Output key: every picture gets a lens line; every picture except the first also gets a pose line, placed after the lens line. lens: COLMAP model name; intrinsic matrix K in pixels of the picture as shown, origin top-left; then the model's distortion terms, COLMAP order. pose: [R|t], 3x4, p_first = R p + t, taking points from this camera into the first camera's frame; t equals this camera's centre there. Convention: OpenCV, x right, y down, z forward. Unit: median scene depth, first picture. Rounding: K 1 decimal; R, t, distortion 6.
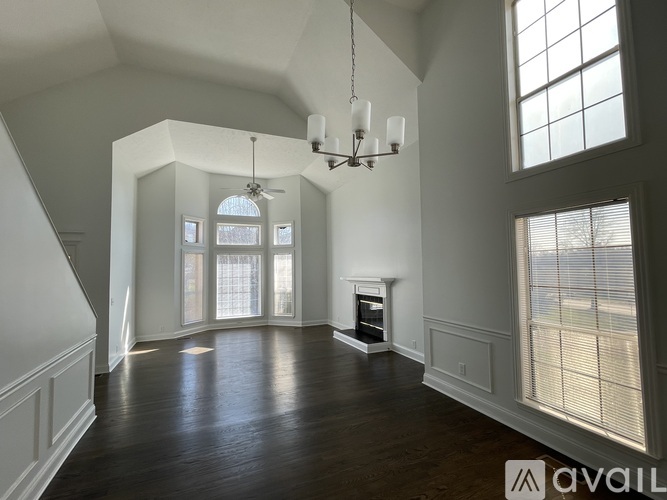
lens RADIAL K [[304.3, 0, 333.5], [0, 304.3, 250.0], [0, 0, 1]] dist [-0.000622, -0.000040]
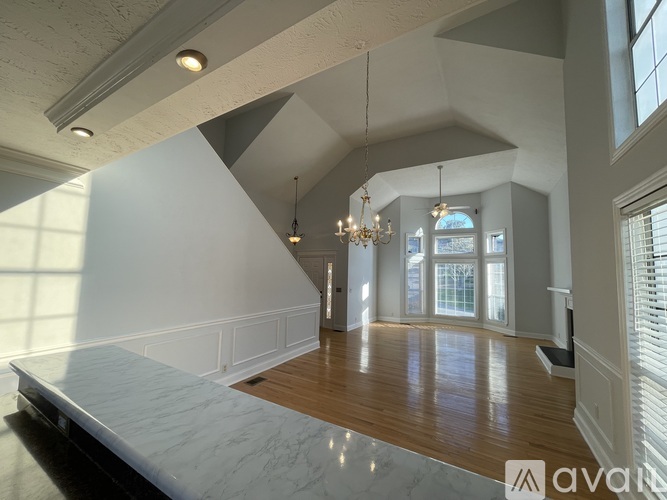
lens RADIAL K [[265.7, 0, 333.5], [0, 265.7, 250.0], [0, 0, 1]] dist [0.000301, -0.000182]
pose [[0.597897, -0.034396, -0.800835, 0.231339], [0.011915, 0.999350, -0.034027, -0.002066], [0.801484, 0.010803, 0.597918, 0.022816]]
